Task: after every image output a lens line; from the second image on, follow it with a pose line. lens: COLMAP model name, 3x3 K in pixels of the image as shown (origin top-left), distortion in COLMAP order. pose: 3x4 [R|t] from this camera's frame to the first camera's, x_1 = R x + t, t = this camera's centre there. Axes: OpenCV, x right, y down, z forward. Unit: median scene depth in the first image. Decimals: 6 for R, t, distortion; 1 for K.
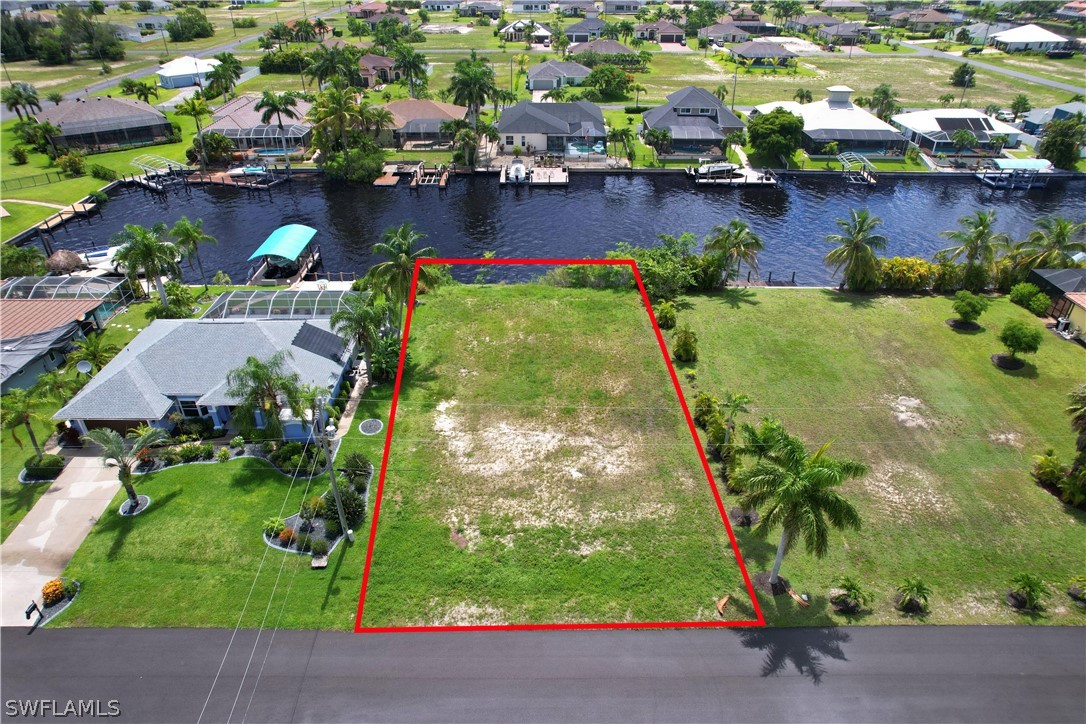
lens RADIAL K [[697.2, 0, 543.0], [0, 697.2, 362.0], [0, 0, 1]] dist [-0.073585, 0.066984]
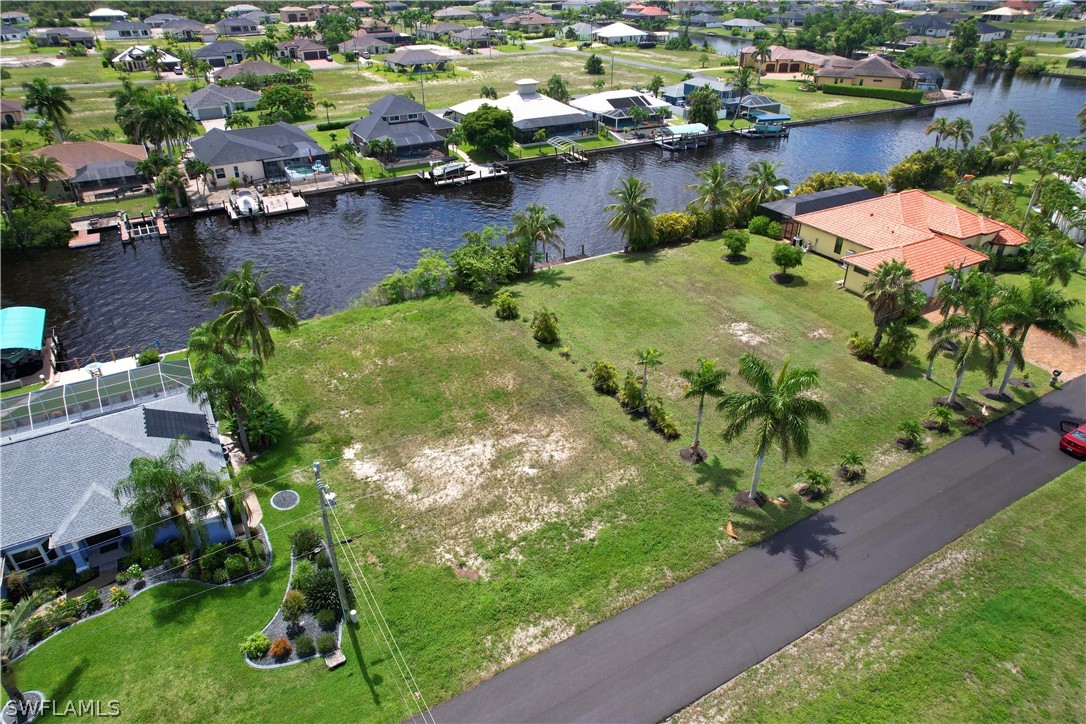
lens RADIAL K [[697.2, 0, 543.0], [0, 697.2, 362.0], [0, 0, 1]] dist [-0.073585, 0.066984]
pose [[0.867386, -0.255469, 0.427057, -0.139460], [0.264060, 0.963670, 0.040148, -0.009774], [-0.421798, 0.077945, 0.903333, 0.040997]]
